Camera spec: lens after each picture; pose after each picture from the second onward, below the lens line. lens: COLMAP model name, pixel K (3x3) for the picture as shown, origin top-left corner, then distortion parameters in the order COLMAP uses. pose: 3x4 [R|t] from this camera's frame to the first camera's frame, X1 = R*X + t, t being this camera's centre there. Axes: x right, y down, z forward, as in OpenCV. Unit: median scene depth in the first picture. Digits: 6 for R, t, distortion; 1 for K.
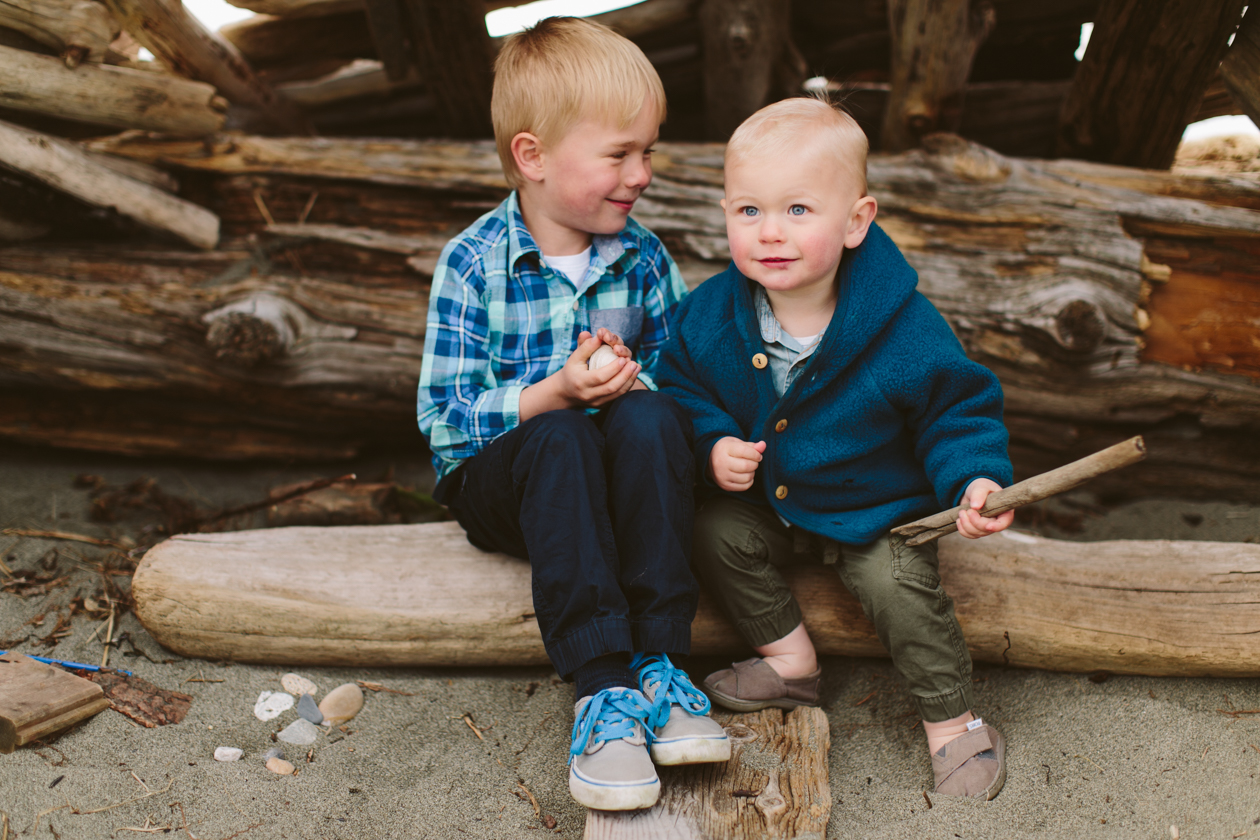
lens RADIAL K [[1836.2, 0, 630.1], [0, 1836.2, 419.7], [0, 0, 1]] dist [-0.112267, 0.000000]
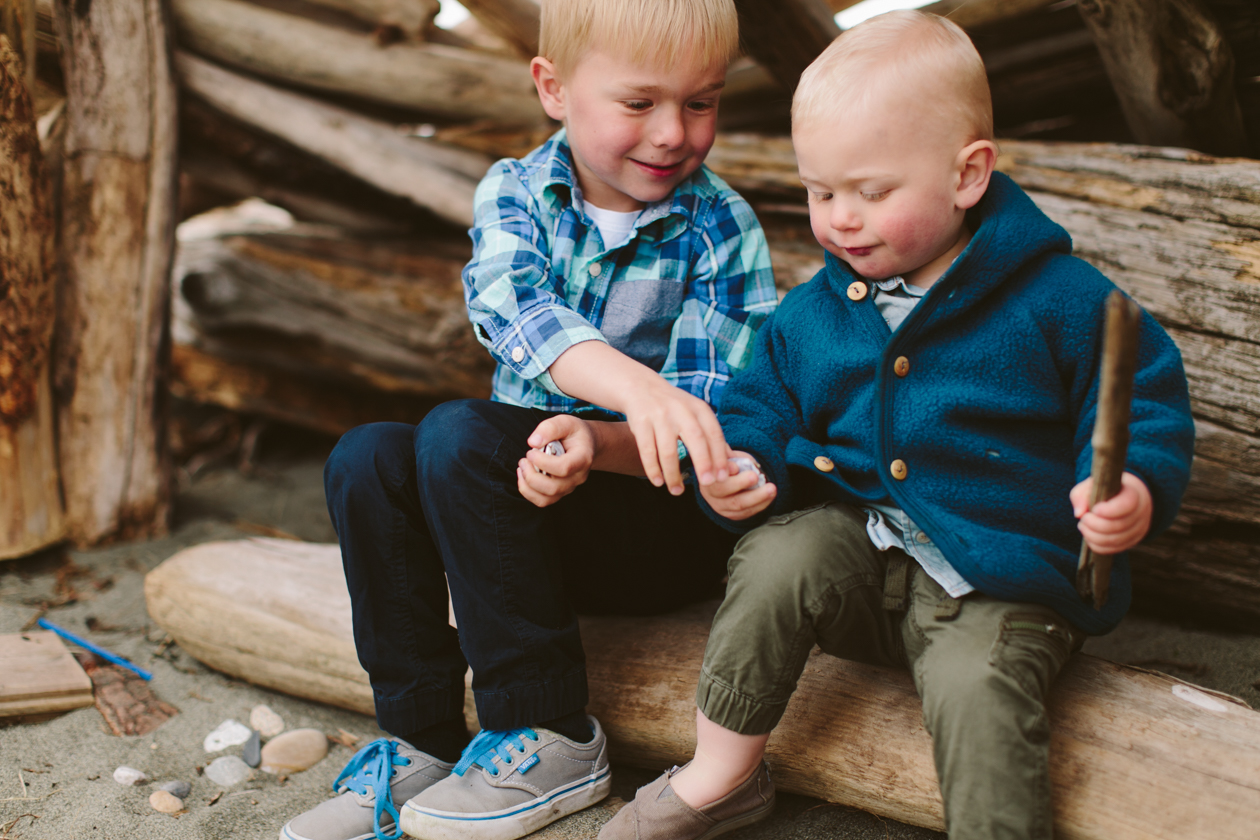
lens RADIAL K [[1836.2, 0, 631.7], [0, 1836.2, 420.3], [0, 0, 1]] dist [-0.112267, 0.000000]
pose [[0.838979, 0.089266, -0.536793, 0.320942], [-0.119176, 0.992647, -0.021194, 0.003130], [0.530954, 0.081755, 0.843448, 0.283276]]
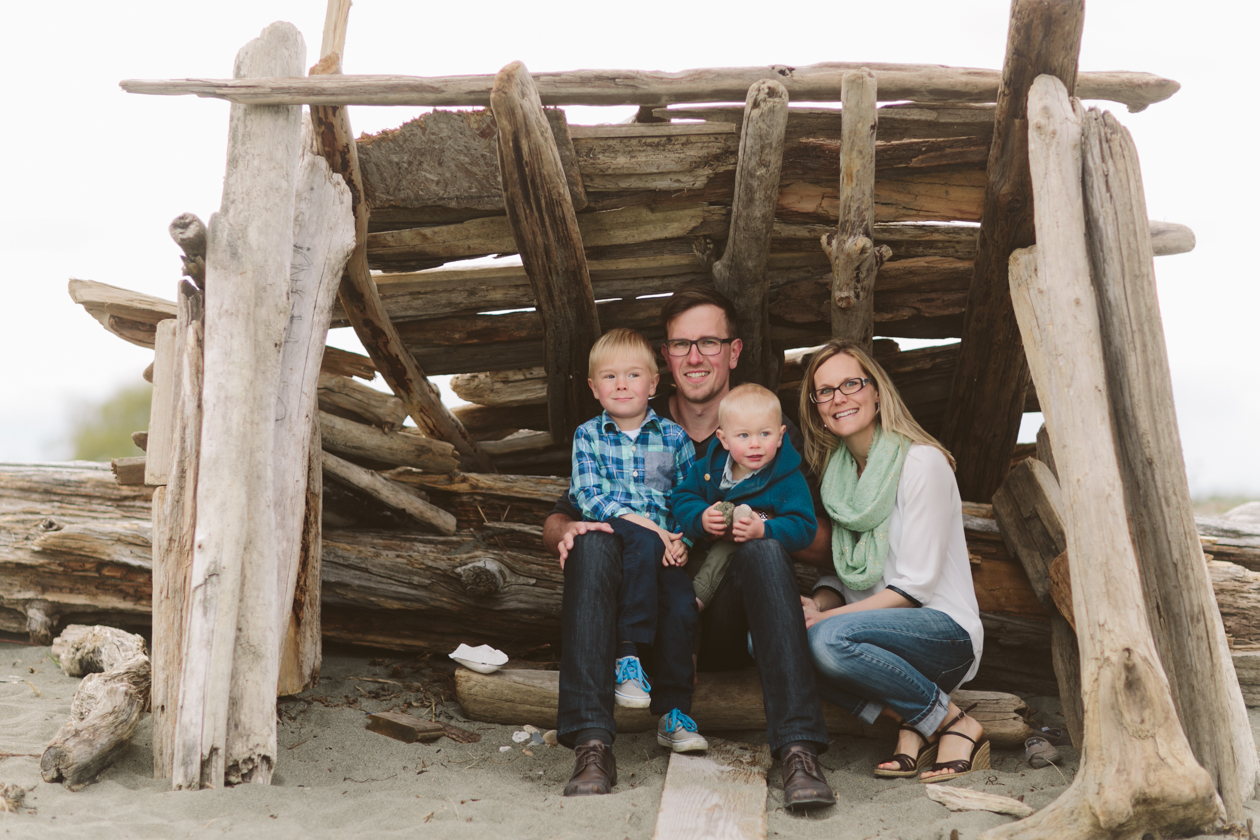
lens RADIAL K [[3181.8, 0, 630.4], [0, 3181.8, 422.1], [0, 0, 1]] dist [0.073018, 0.000000]
pose [[0.999699, 0.024513, -0.000994, -0.055085], [-0.024355, 0.986721, -0.160589, 0.306205], [-0.002956, 0.160565, 0.987021, -2.184758]]
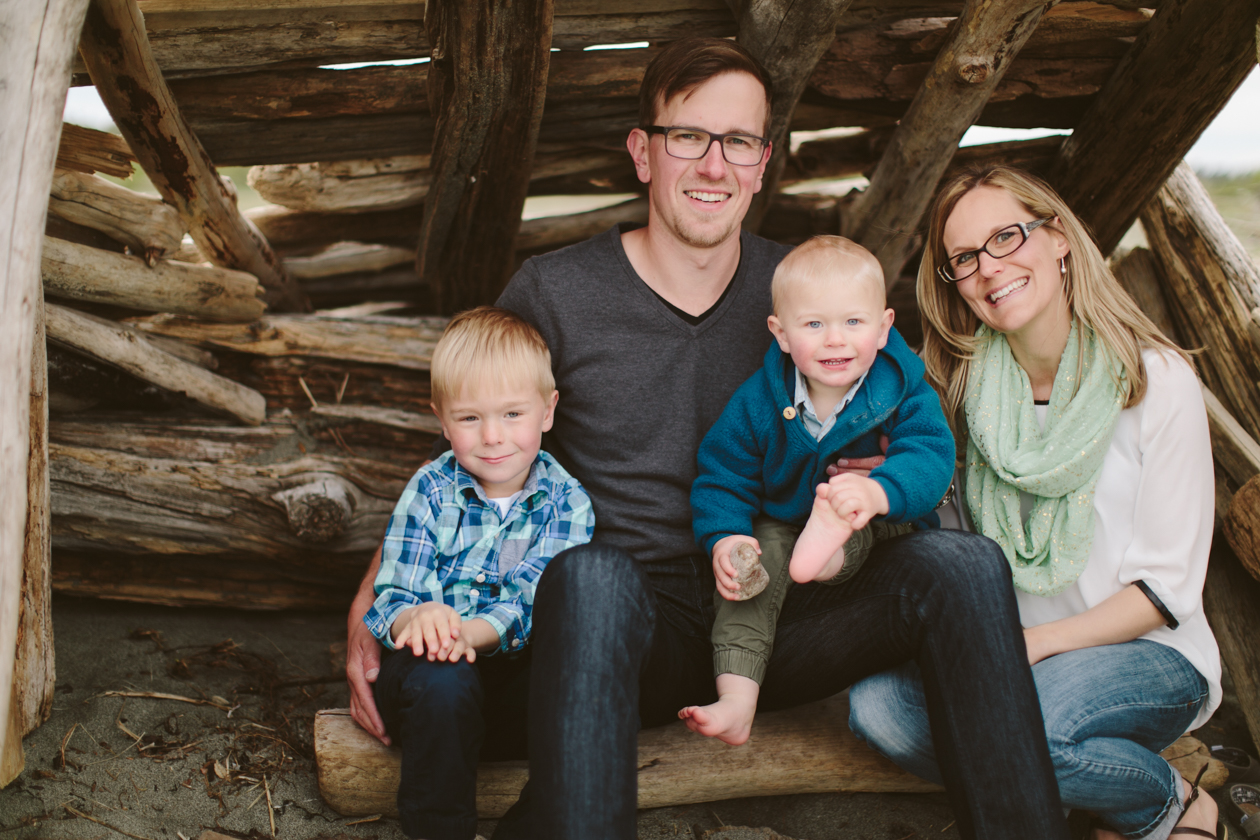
lens RADIAL K [[1836.2, 0, 622.3], [0, 1836.2, 418.8], [0, 0, 1]] dist [-0.112267, 0.000000]
pose [[0.972670, 0.011979, 0.231882, -0.281627], [-0.014641, 0.999845, 0.009761, -0.115383], [-0.231730, -0.012890, 0.972695, -0.144704]]
